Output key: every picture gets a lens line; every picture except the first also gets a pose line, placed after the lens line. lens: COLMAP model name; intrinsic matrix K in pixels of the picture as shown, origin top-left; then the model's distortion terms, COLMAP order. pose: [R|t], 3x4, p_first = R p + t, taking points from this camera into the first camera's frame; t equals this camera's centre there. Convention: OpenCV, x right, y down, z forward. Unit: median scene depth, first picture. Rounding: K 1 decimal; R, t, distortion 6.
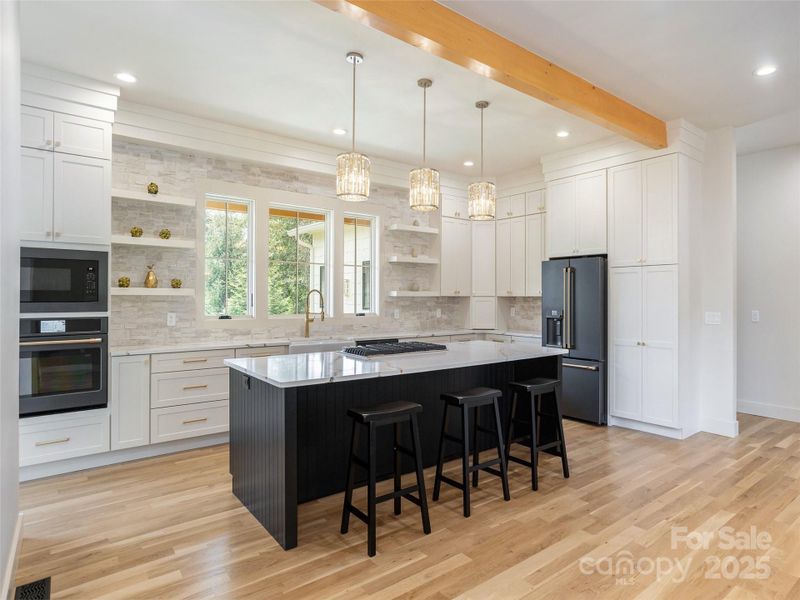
lens RADIAL K [[469.1, 0, 466.3], [0, 469.1, 296.4], [0, 0, 1]] dist [-0.057509, 0.042275]
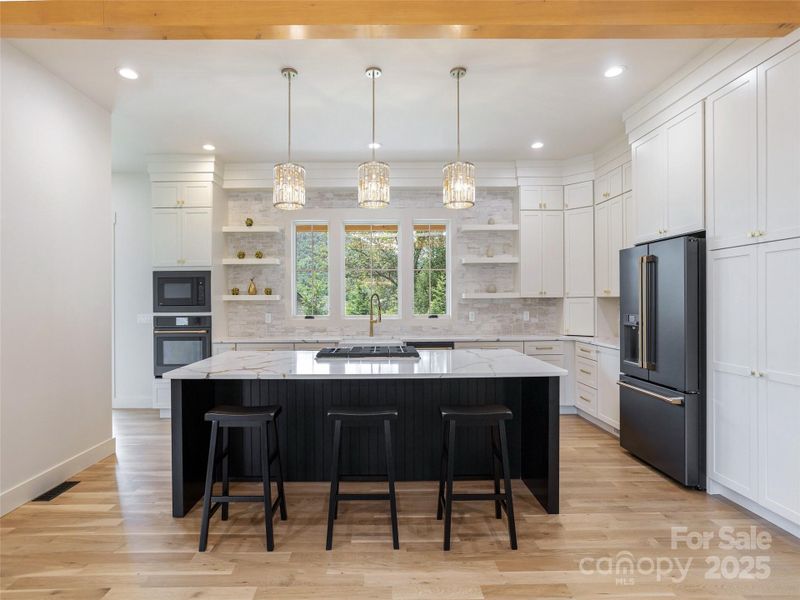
lens RADIAL K [[409.4, 0, 409.6], [0, 409.4, 302.7], [0, 0, 1]] dist [-0.052863, 0.031740]
pose [[0.758147, -0.004987, -0.652065, 0.412671], [0.011733, 0.999913, 0.005995, 0.002654], [0.651978, -0.012196, 0.758140, 0.350834]]
